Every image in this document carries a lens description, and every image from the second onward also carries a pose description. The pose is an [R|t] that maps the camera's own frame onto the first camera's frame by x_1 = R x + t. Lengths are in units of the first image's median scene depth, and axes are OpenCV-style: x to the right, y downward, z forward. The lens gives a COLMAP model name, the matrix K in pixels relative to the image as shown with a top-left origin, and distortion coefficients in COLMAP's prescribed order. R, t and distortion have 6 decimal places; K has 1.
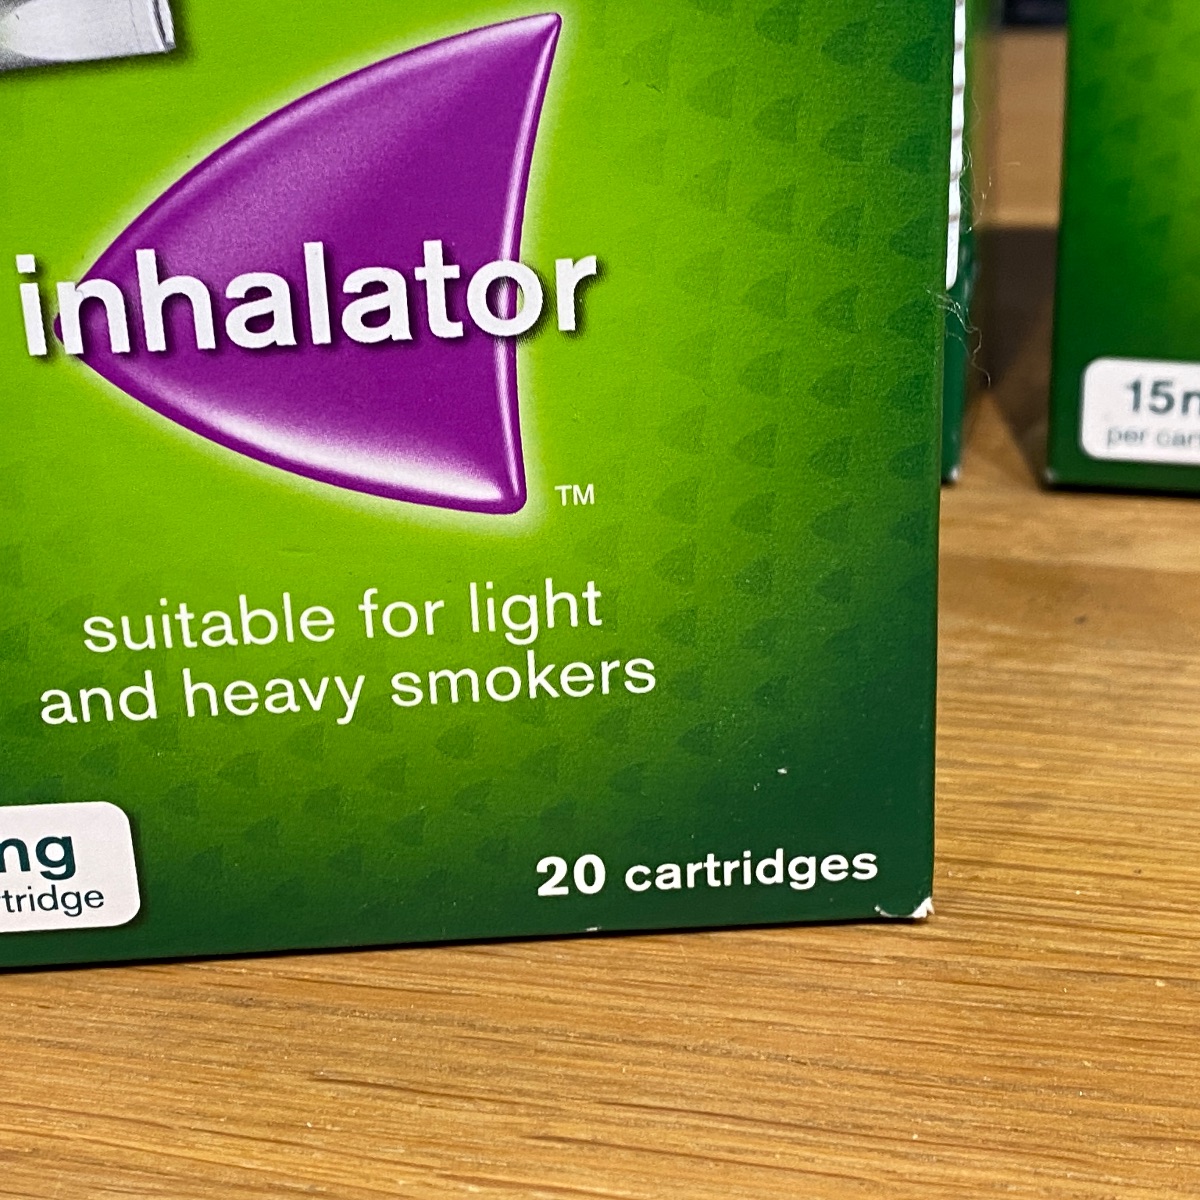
lens RADIAL K [[2481.3, 0, 559.4], [0, 2481.3, 621.6], [0, 0, 1]] dist [0.198888, -0.655217]
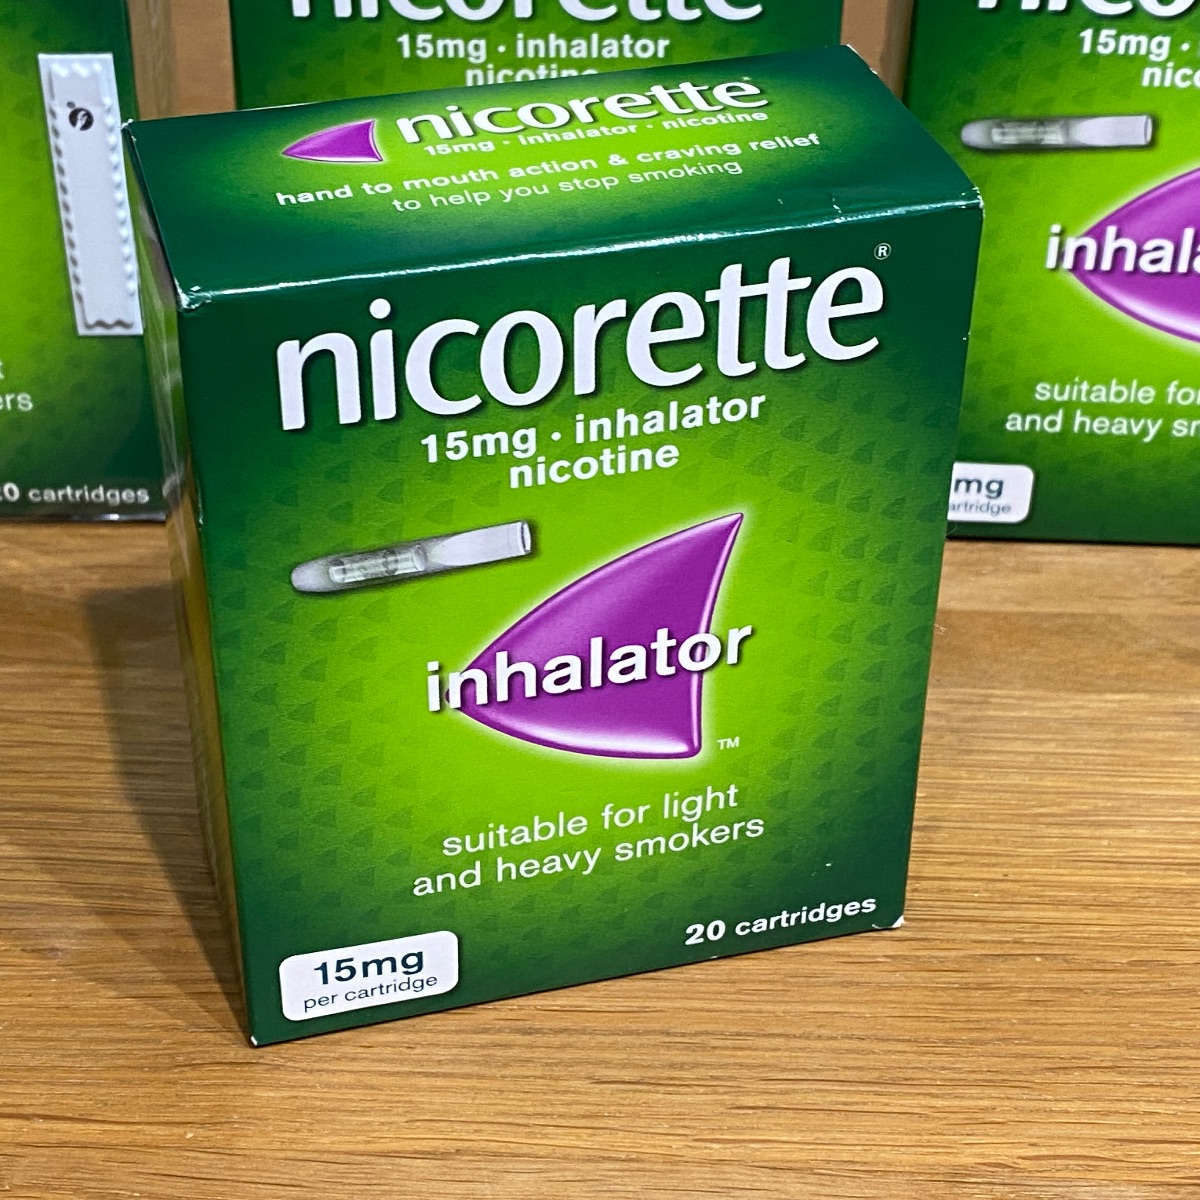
lens RADIAL K [[2461.2, 0, 577.0], [0, 2461.2, 628.0], [0, 0, 1]] dist [0.203080, -0.739355]
pose [[0.972575, -0.094708, 0.212432, -0.440822], [0.050571, 0.977599, 0.204312, -0.472870], [-0.227023, -0.187966, 0.955578, -0.575946]]
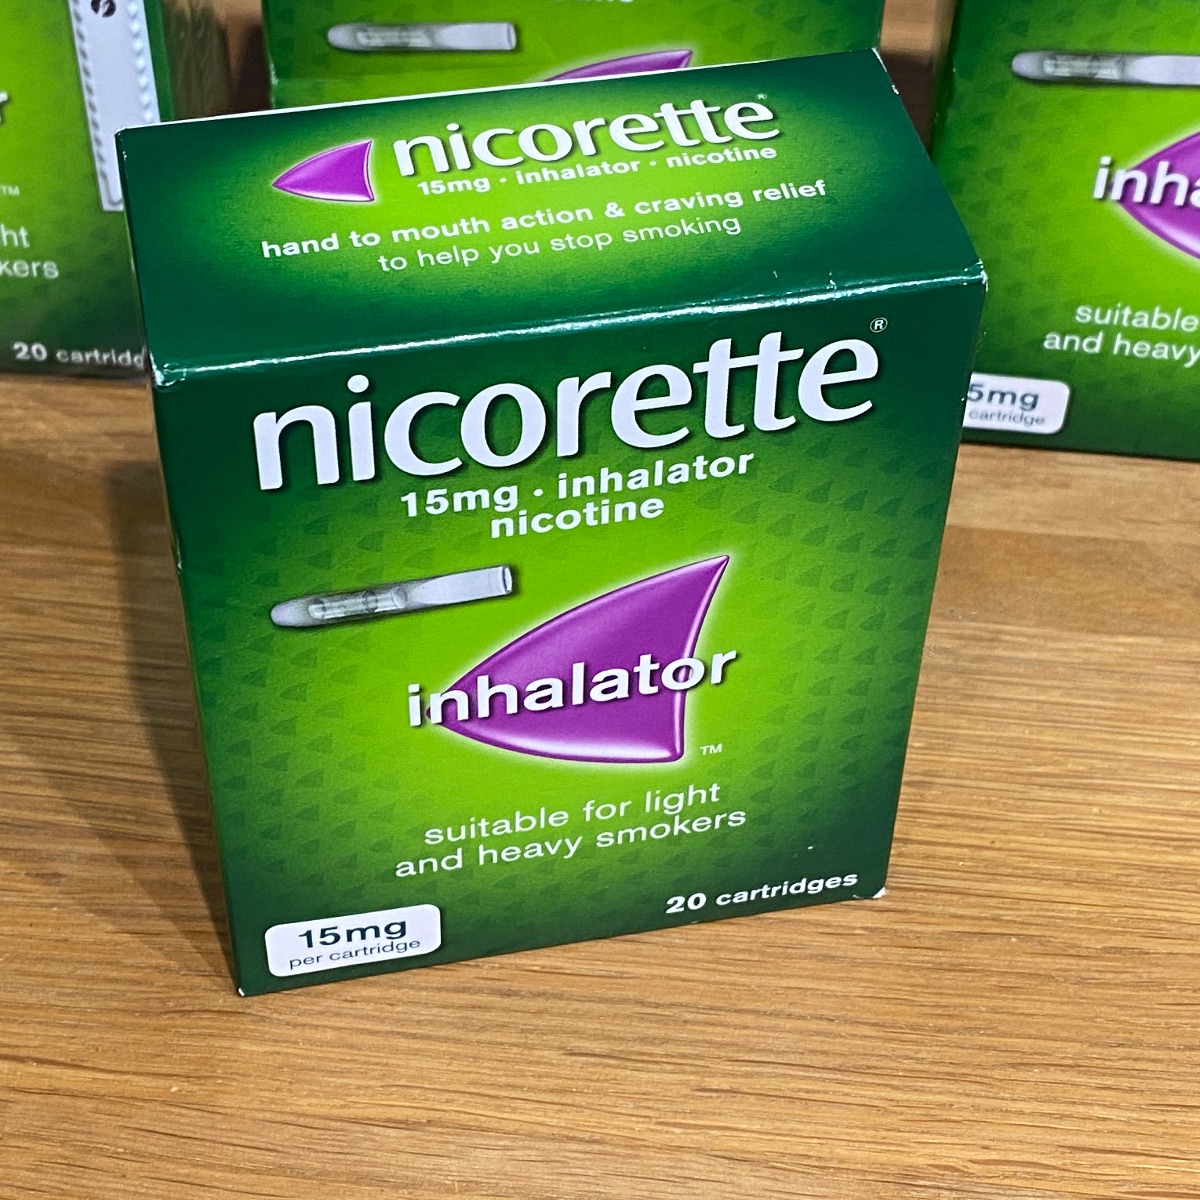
lens RADIAL K [[2467.2, 0, 574.7], [0, 2467.2, 599.0], [0, 0, 1]] dist [0.183041, -0.549522]
pose [[0.984958, -0.078895, 0.153731, -0.336879], [0.017323, 0.930281, 0.366437, -0.765696], [-0.171923, -0.358262, 0.917655, -0.513845]]
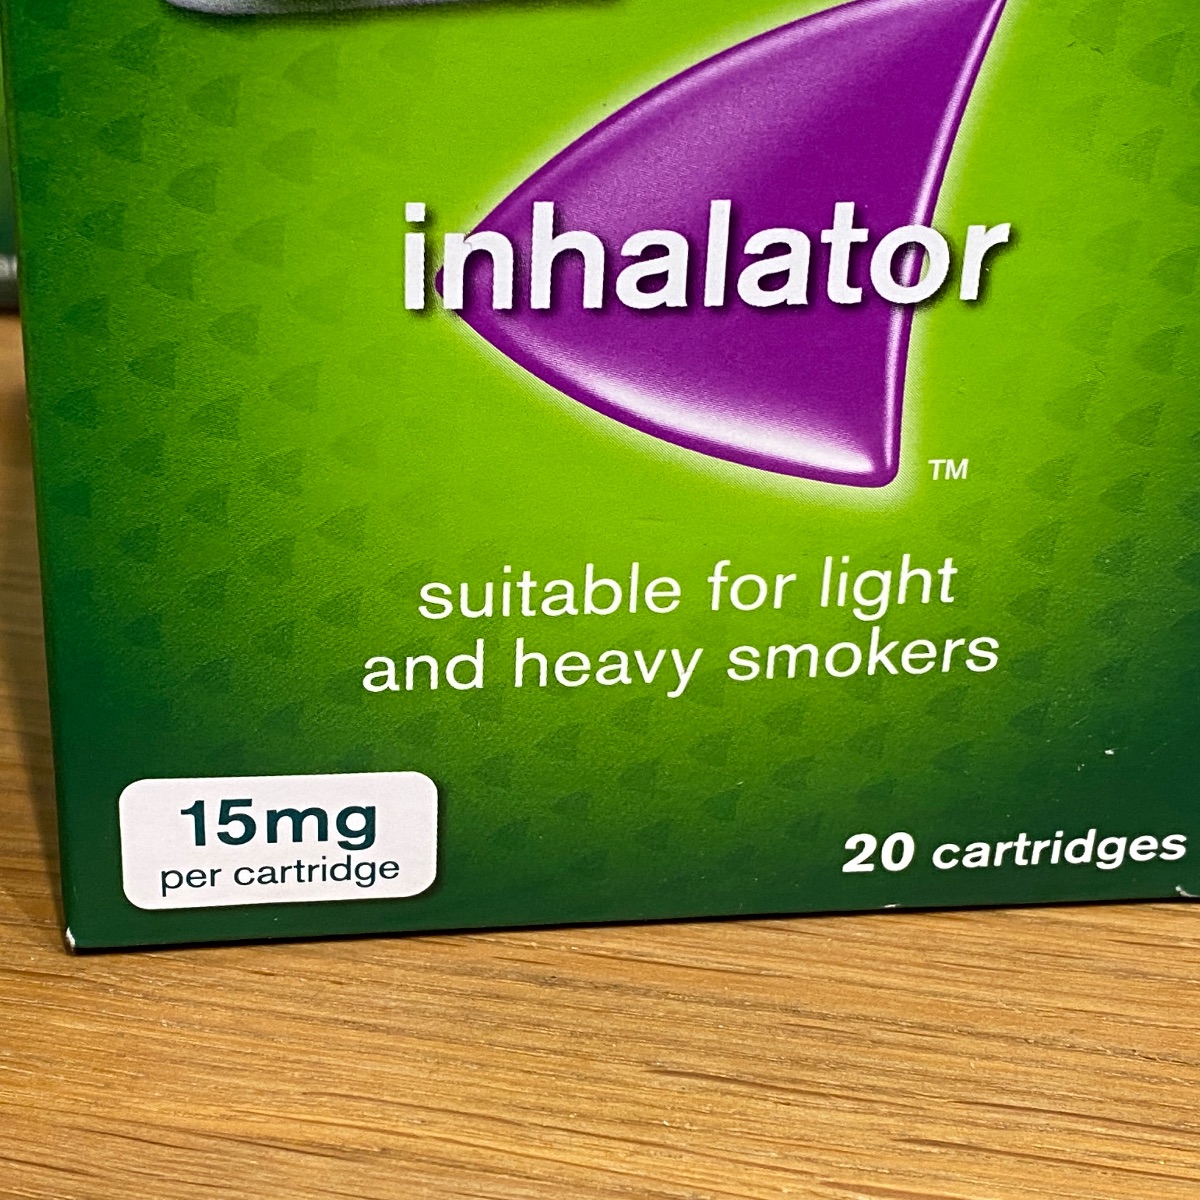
lens RADIAL K [[2465.0, 0, 540.6], [0, 2465.0, 596.4], [0, 0, 1]] dist [0.235069, -1.055180]
pose [[0.993234, 0.023510, 0.113723, -0.250870], [-0.030519, 0.997714, 0.060289, -0.053978], [-0.112045, -0.063352, 0.991682, 0.071109]]
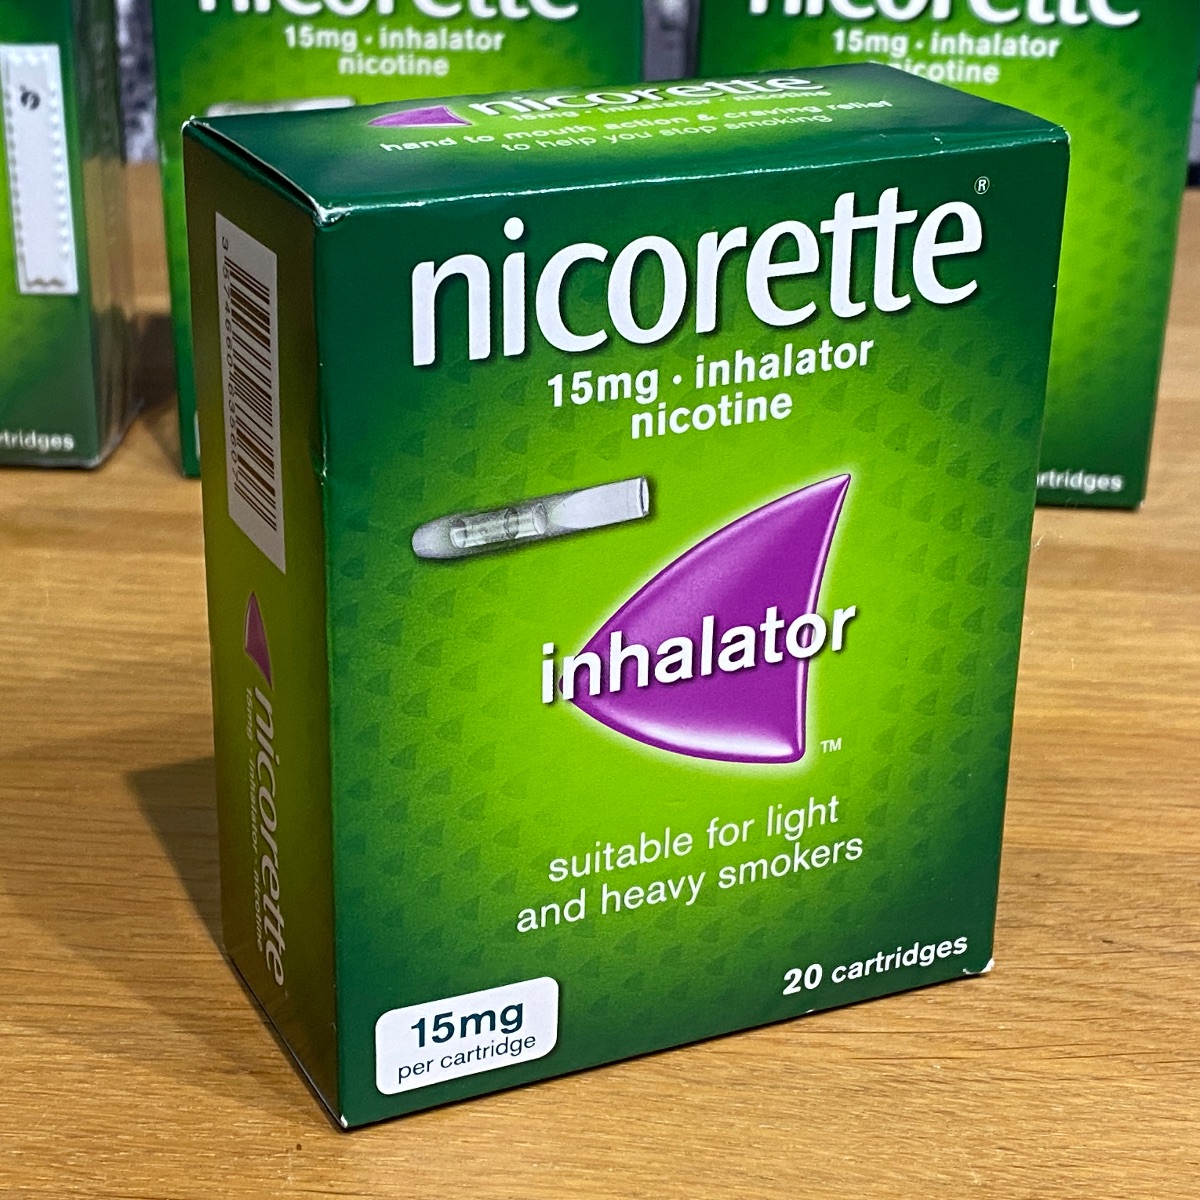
lens RADIAL K [[2439.8, 0, 547.7], [0, 2439.8, 619.2], [0, 0, 1]] dist [0.194272, -0.470349]
pose [[0.923651, -0.101699, 0.369494, -0.738634], [0.109733, 0.993961, -0.000730, -0.150207], [-0.367189, 0.041220, 0.929233, -0.423363]]
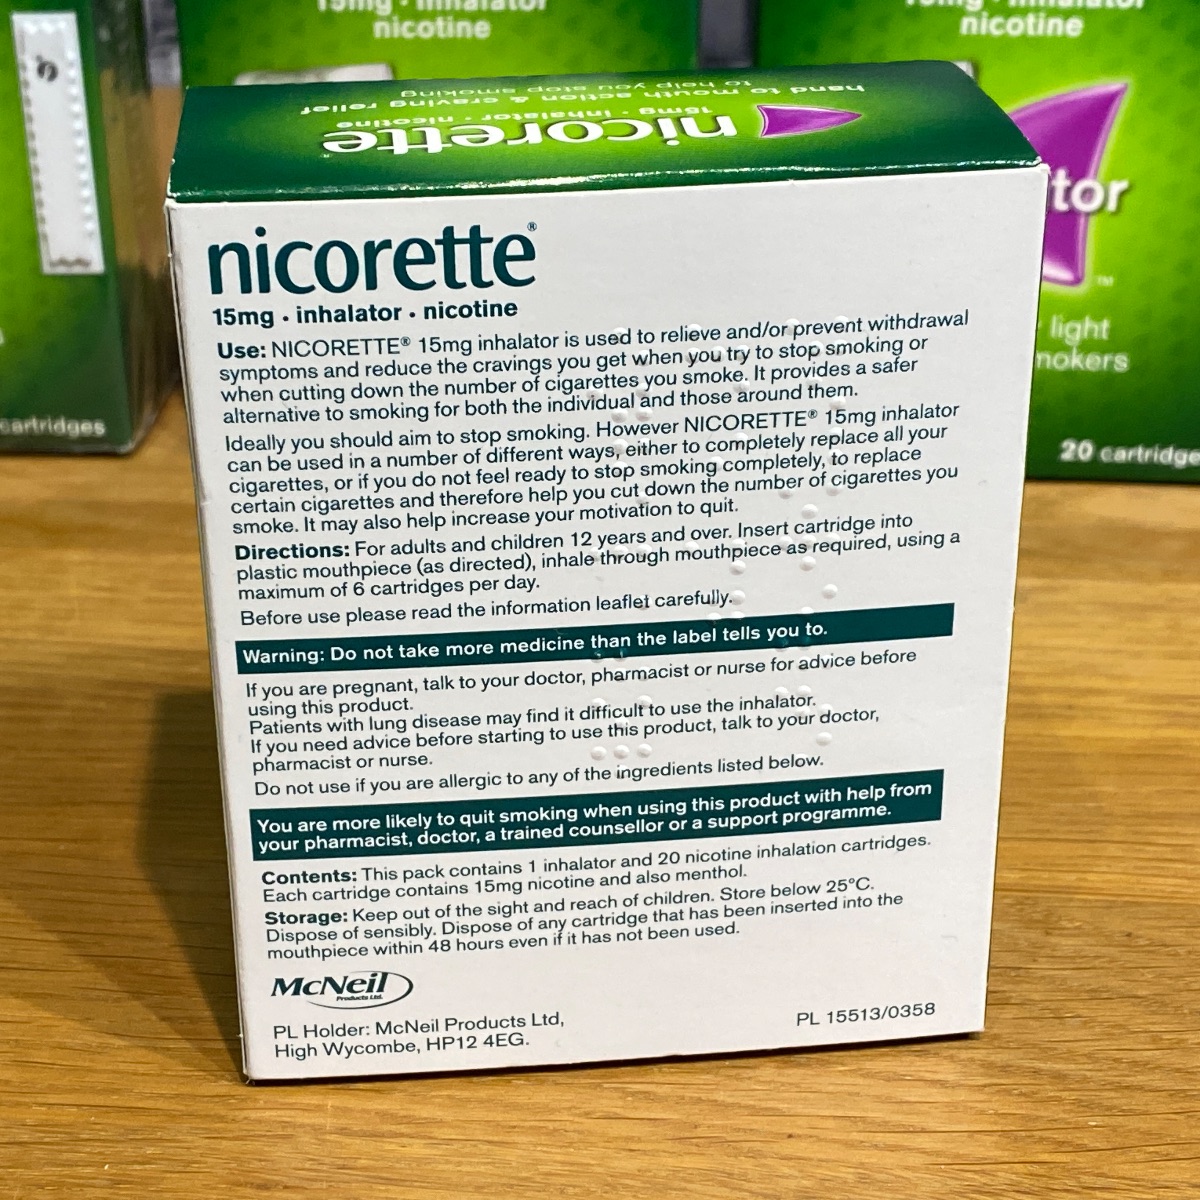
lens RADIAL K [[2467.2, 0, 574.7], [0, 2467.2, 599.0], [0, 0, 1]] dist [0.183041, -0.549522]
pose [[-0.996639, 0.077911, -0.025293, -0.042459], [0.030974, 0.644291, 0.764153, -1.383483], [0.075832, 0.760802, -0.644539, 2.097661]]
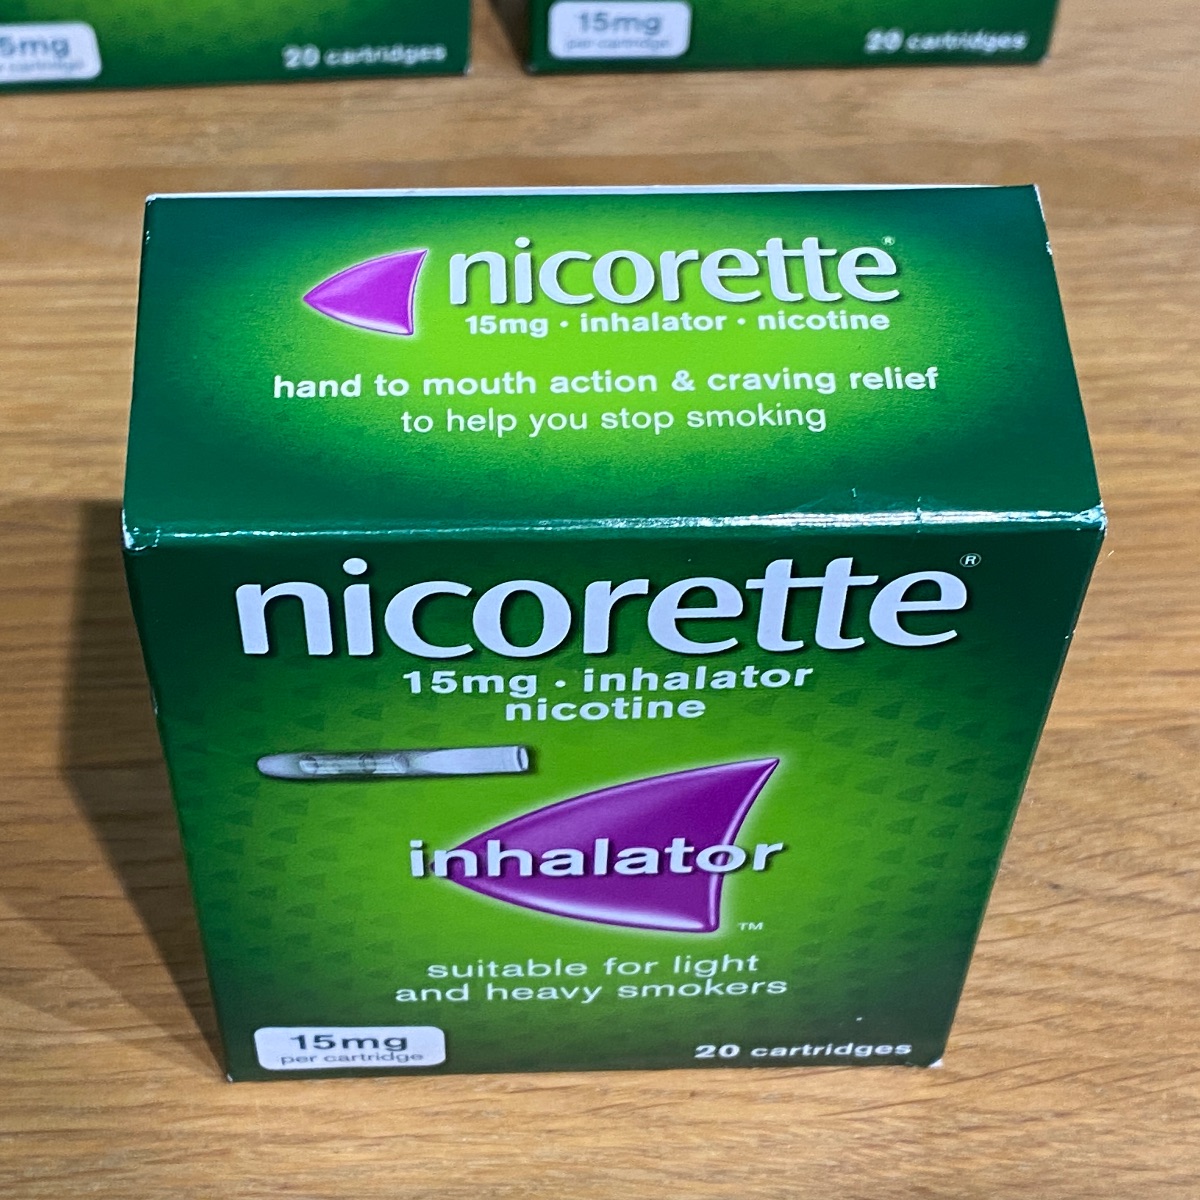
lens RADIAL K [[2444.0, 0, 553.5], [0, 2444.0, 619.3], [0, 0, 1]] dist [0.185227, -0.429114]
pose [[0.998425, 0.035885, 0.043118, -0.185925], [-0.052362, 0.871947, 0.486792, -0.940258], [-0.020128, -0.488283, 0.872453, -0.236247]]
